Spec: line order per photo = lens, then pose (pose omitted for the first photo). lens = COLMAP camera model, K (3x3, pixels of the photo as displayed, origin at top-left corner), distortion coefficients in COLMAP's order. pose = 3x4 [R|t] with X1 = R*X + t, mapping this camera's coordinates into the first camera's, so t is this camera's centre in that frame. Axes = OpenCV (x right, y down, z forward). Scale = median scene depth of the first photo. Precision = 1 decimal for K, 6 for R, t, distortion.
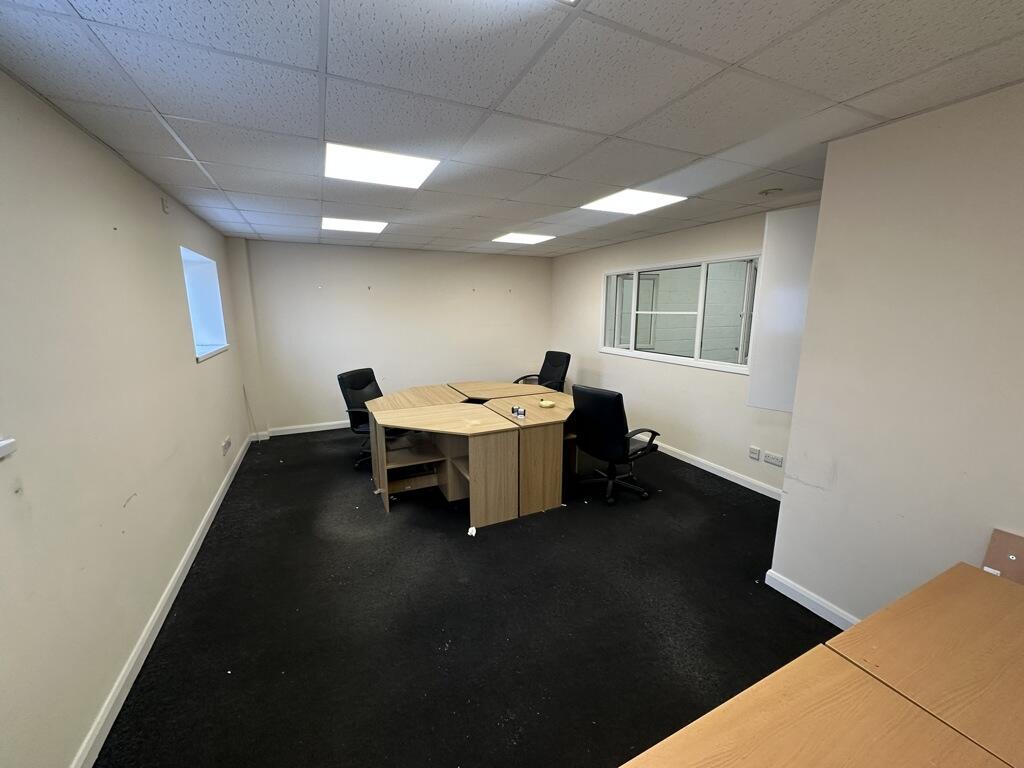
lens RADIAL K [[404.5, 0, 510.7], [0, 404.5, 389.2], [0, 0, 1]] dist [-0.002170, -0.000695]
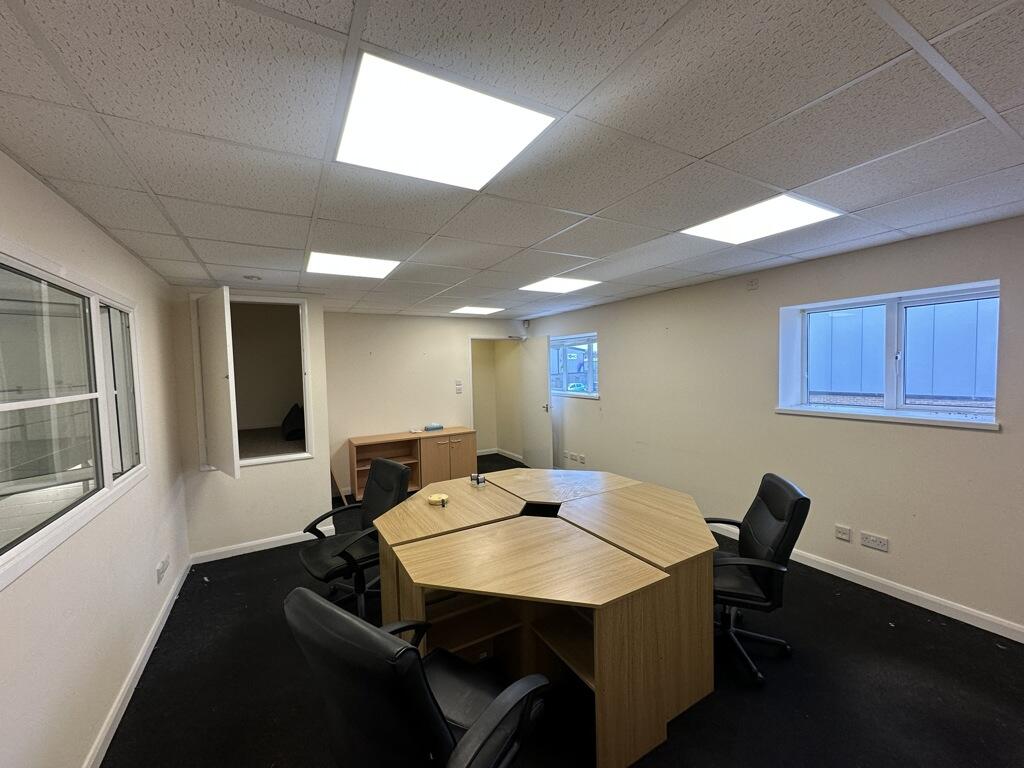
lens RADIAL K [[404.5, 0, 515.9], [0, 404.5, 382.5], [0, 0, 1]] dist [-0.002170, -0.000695]
pose [[0.996335, -0.036003, 0.077592, -0.164715], [0.047950, 0.986261, -0.158083, -0.068124], [-0.070835, 0.161224, 0.984373, 0.296863]]
